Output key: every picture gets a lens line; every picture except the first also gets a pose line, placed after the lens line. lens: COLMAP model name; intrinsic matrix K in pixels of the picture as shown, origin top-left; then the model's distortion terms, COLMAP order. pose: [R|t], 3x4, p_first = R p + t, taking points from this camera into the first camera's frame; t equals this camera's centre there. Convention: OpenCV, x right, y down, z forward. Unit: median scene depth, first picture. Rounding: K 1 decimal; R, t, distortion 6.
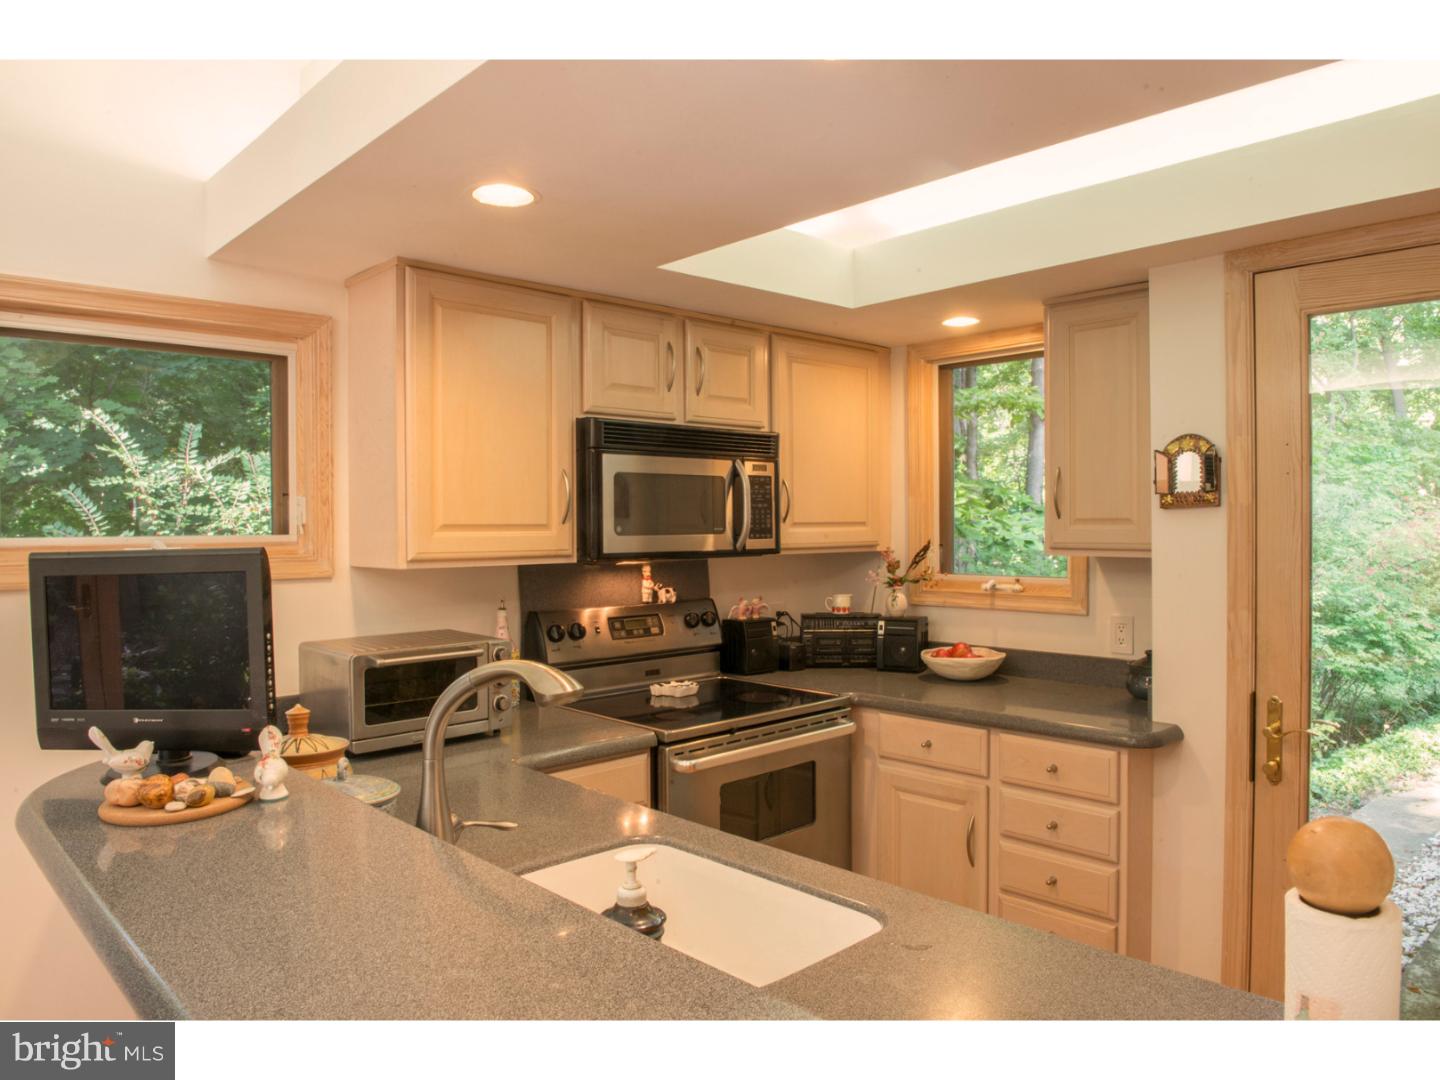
lens RADIAL K [[983.2, 0, 726.2], [0, 983.2, 544.8], [0, 0, 1]] dist [-0.048720, -0.005618]
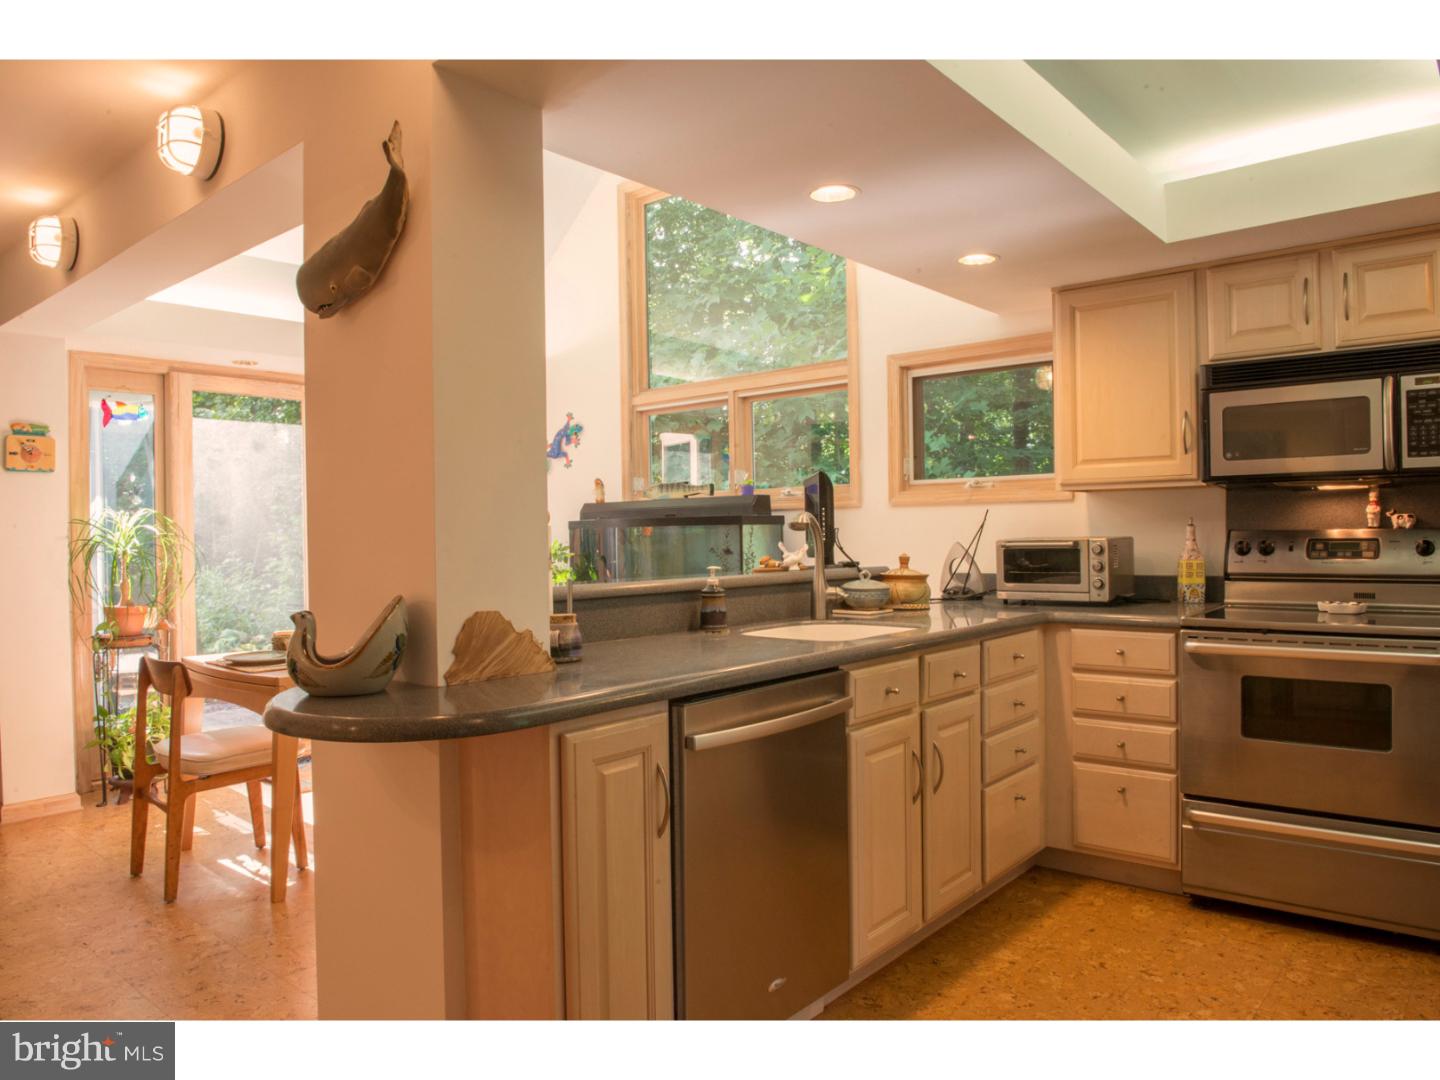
lens RADIAL K [[983.2, 0, 721.5], [0, 983.2, 535.3], [0, 0, 1]] dist [-0.048720, -0.005618]
pose [[0.109096, 0.007128, -0.994006, 0.983194], [-0.003269, 0.999971, 0.006812, 0.074238], [0.994026, 0.002507, 0.109116, 0.269788]]
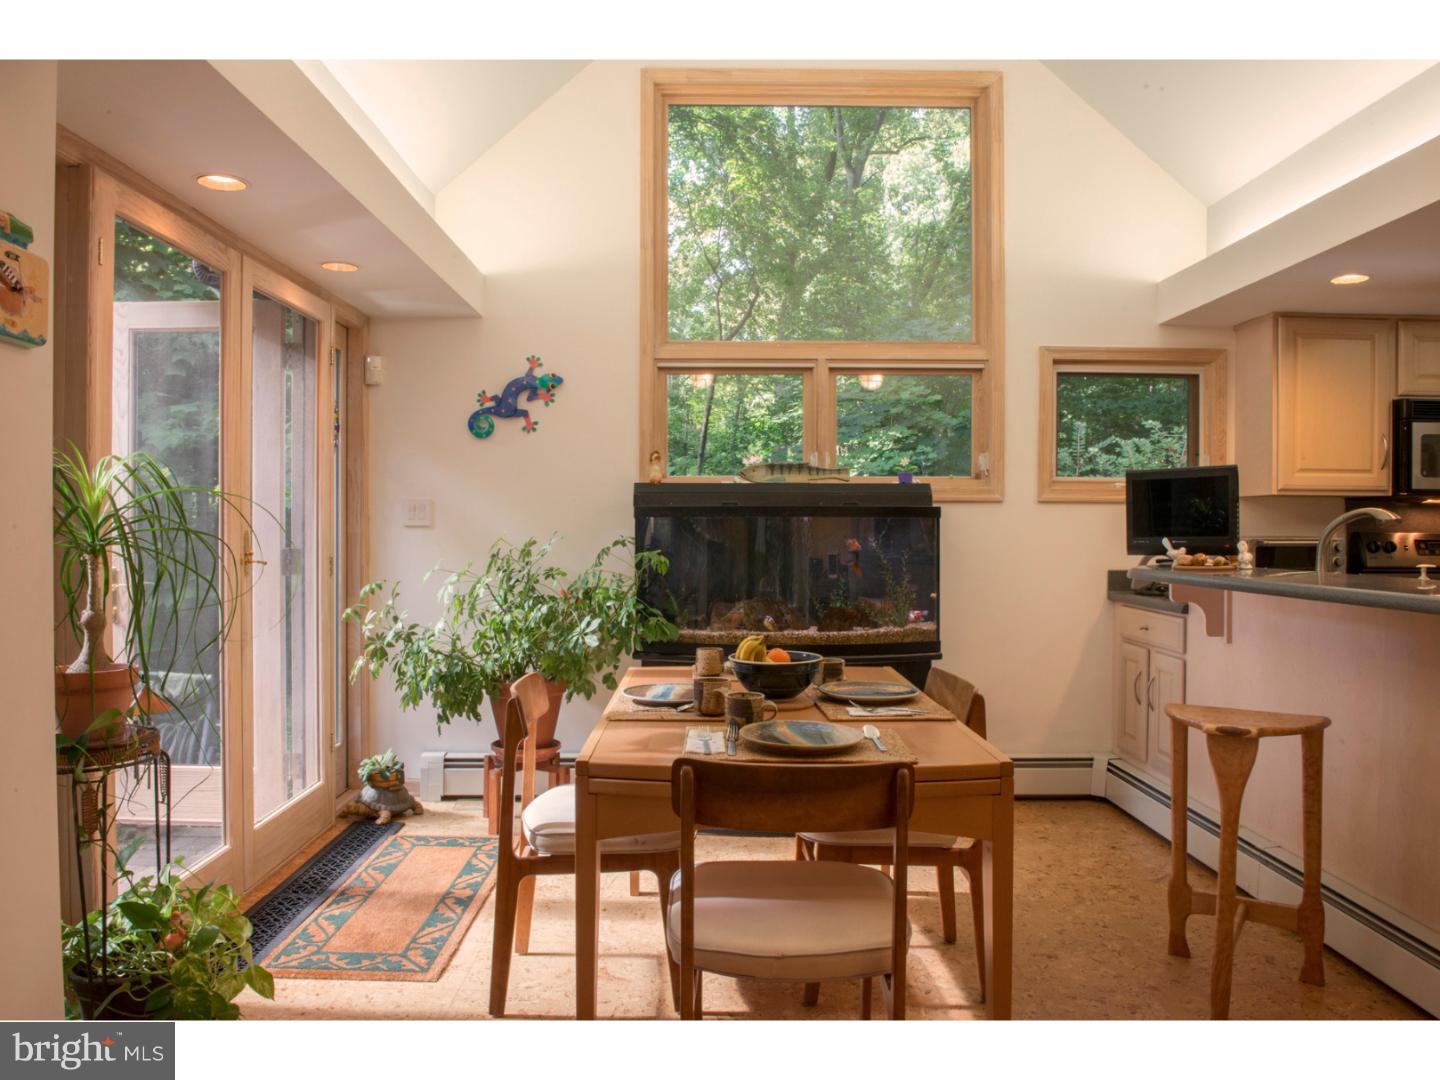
lens RADIAL K [[983.2, 0, 716.1], [0, 983.2, 540.8], [0, 0, 1]] dist [-0.048720, -0.005618]
pose [[0.729530, 0.019477, -0.683671, 0.097226], [-0.020804, 0.999764, 0.006283, 0.099569], [0.683632, 0.009639, 0.729763, -0.775612]]
